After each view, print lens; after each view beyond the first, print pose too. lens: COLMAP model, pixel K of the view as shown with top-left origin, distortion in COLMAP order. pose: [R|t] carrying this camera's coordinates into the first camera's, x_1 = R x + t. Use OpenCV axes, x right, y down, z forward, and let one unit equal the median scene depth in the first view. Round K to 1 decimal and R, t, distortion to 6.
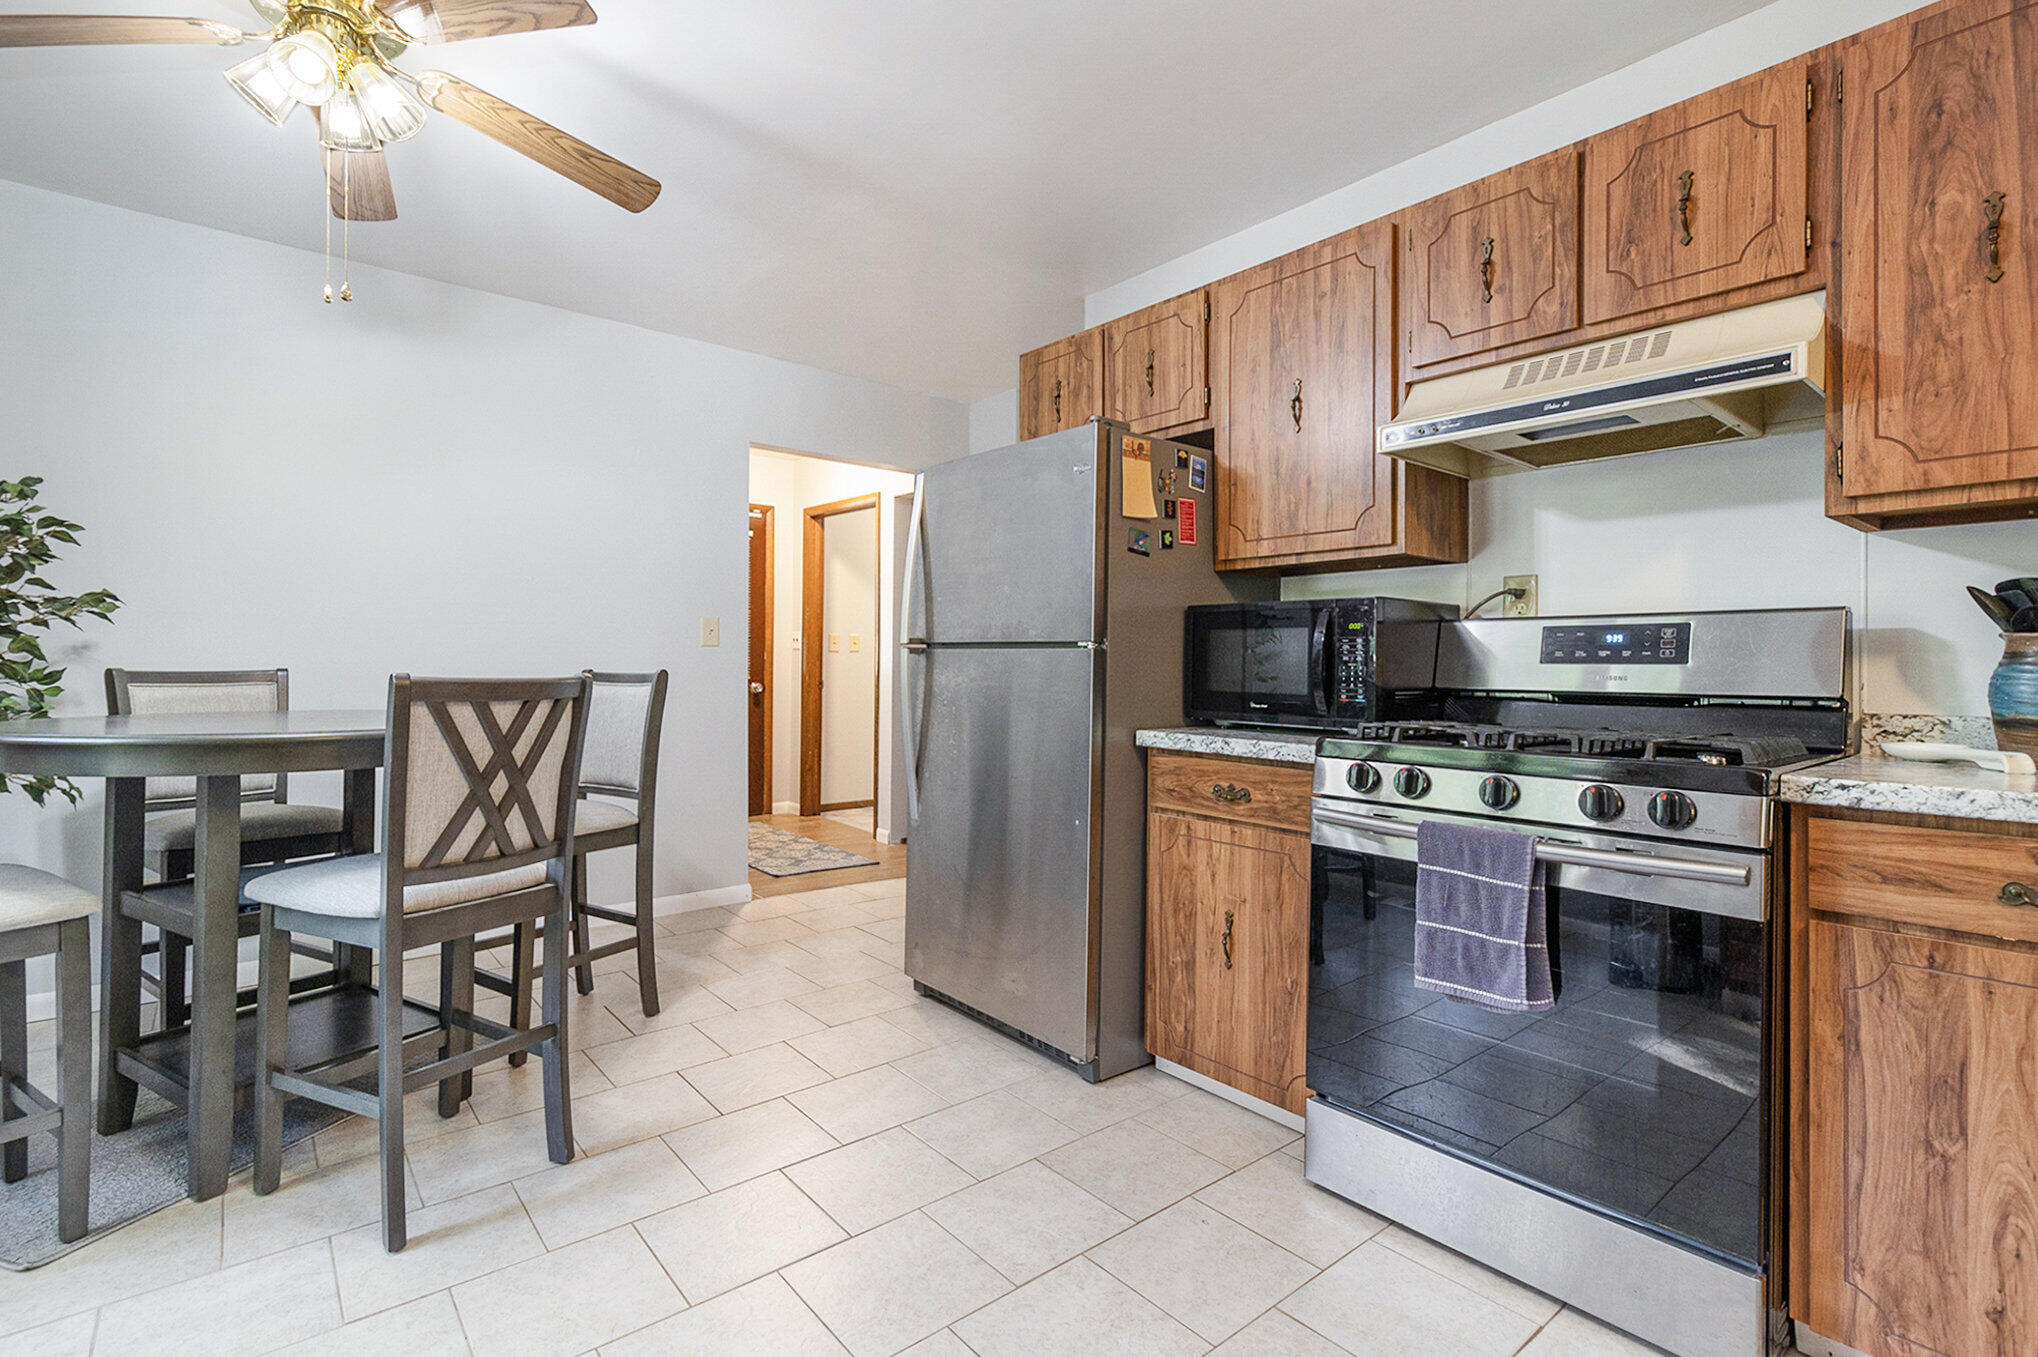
lens RADIAL K [[968.8, 0, 1011.1], [0, 968.8, 650.0], [0, 0, 1]] dist [0.026183, -0.000289]
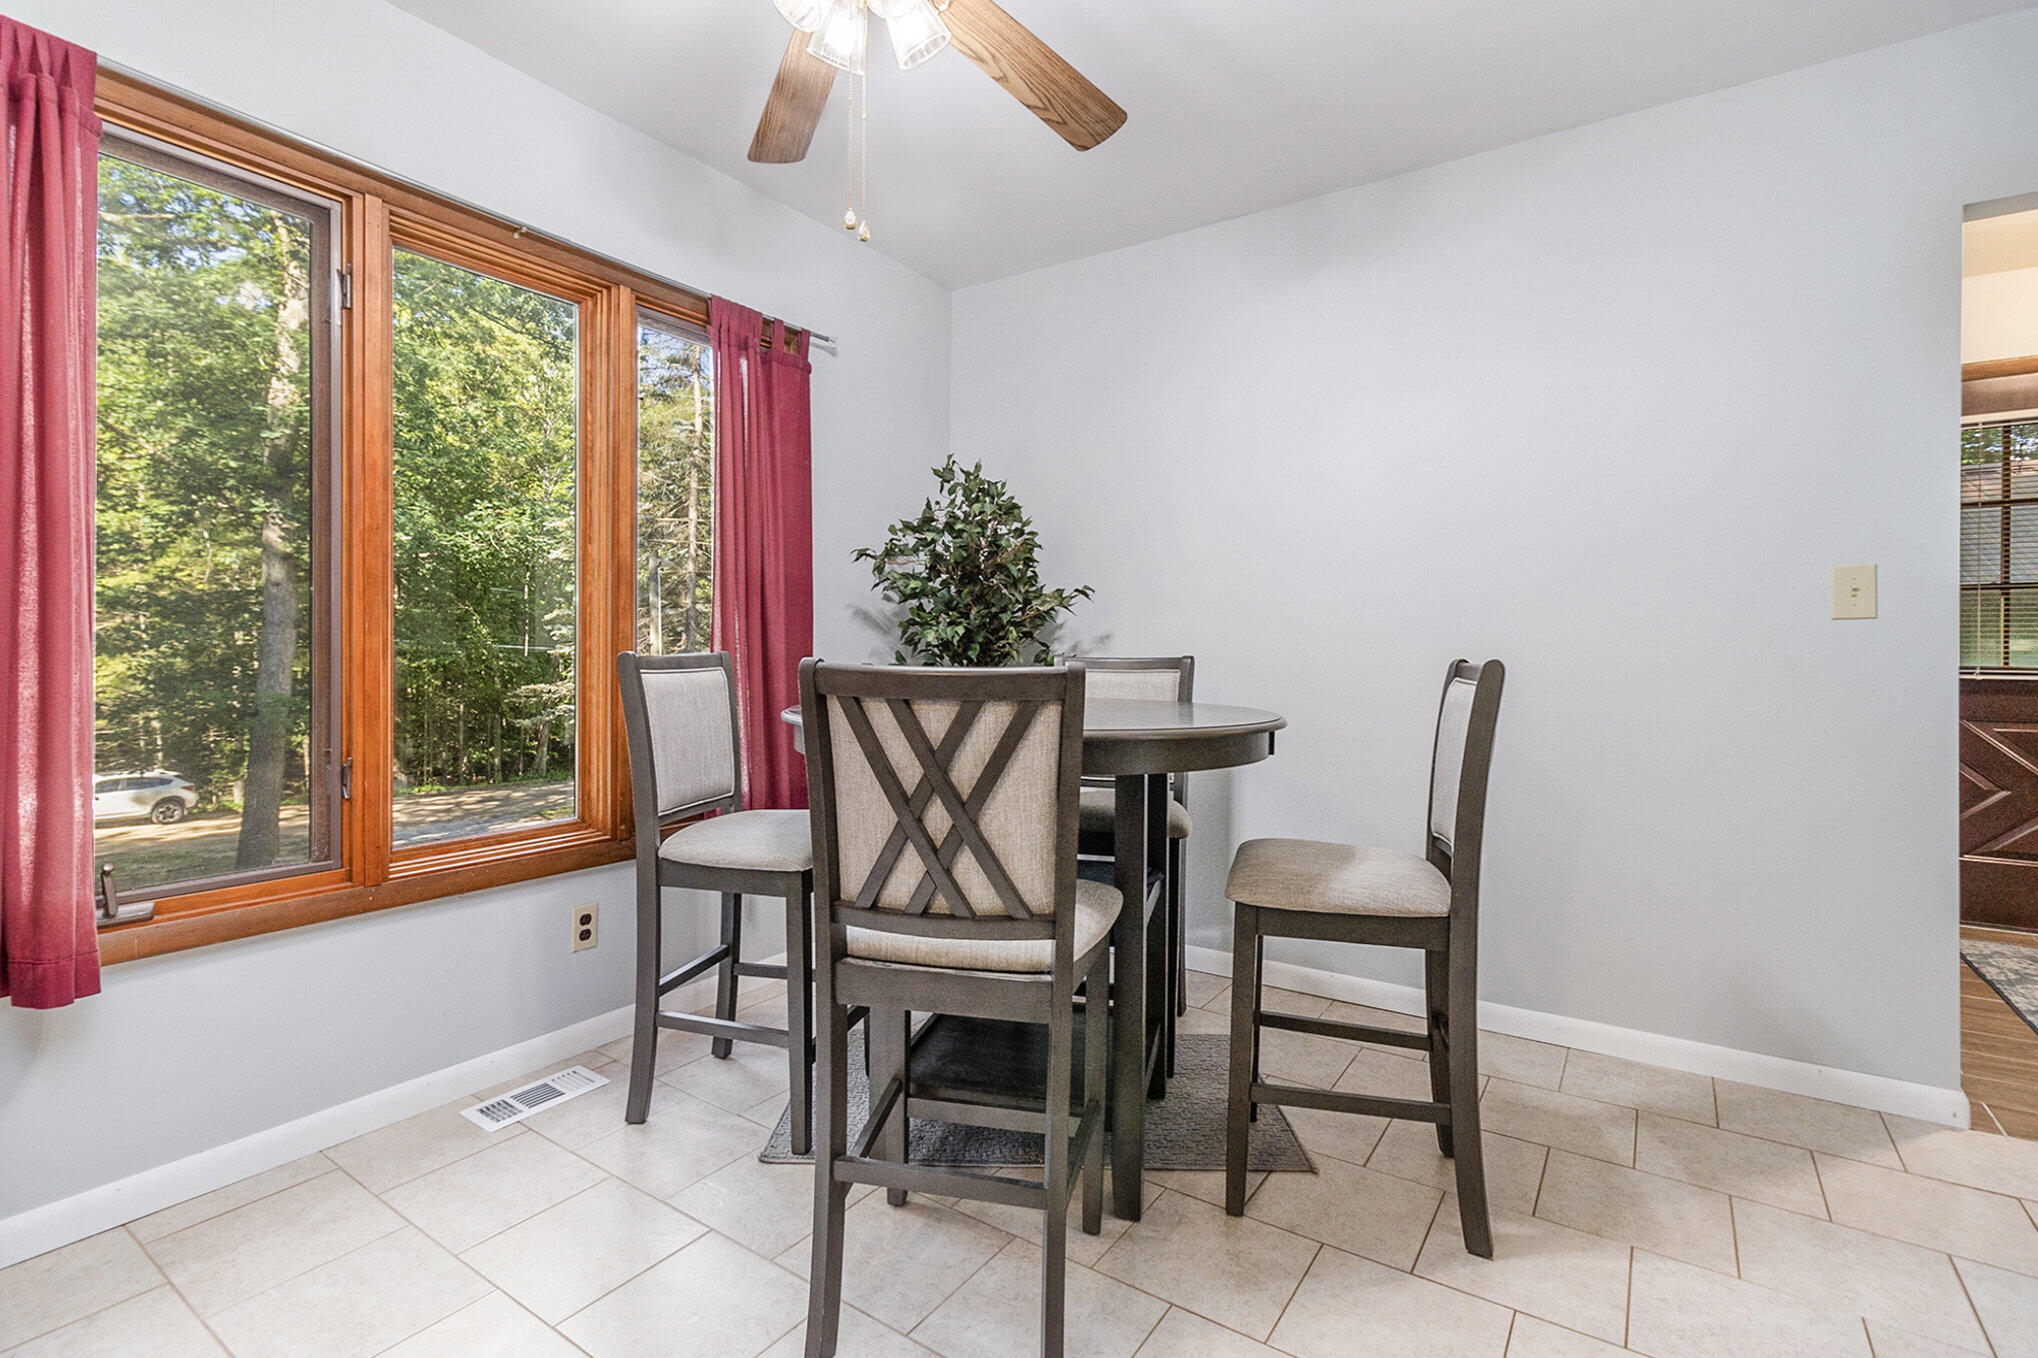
lens RADIAL K [[968.8, 0, 1011.1], [0, 968.8, 650.5], [0, 0, 1]] dist [0.026183, -0.000289]
pose [[0.288900, -0.001660, -0.957358, 0.172810], [0.011358, 0.999934, 0.001694, 0.014218], [0.957292, -0.011363, 0.288900, 0.827620]]
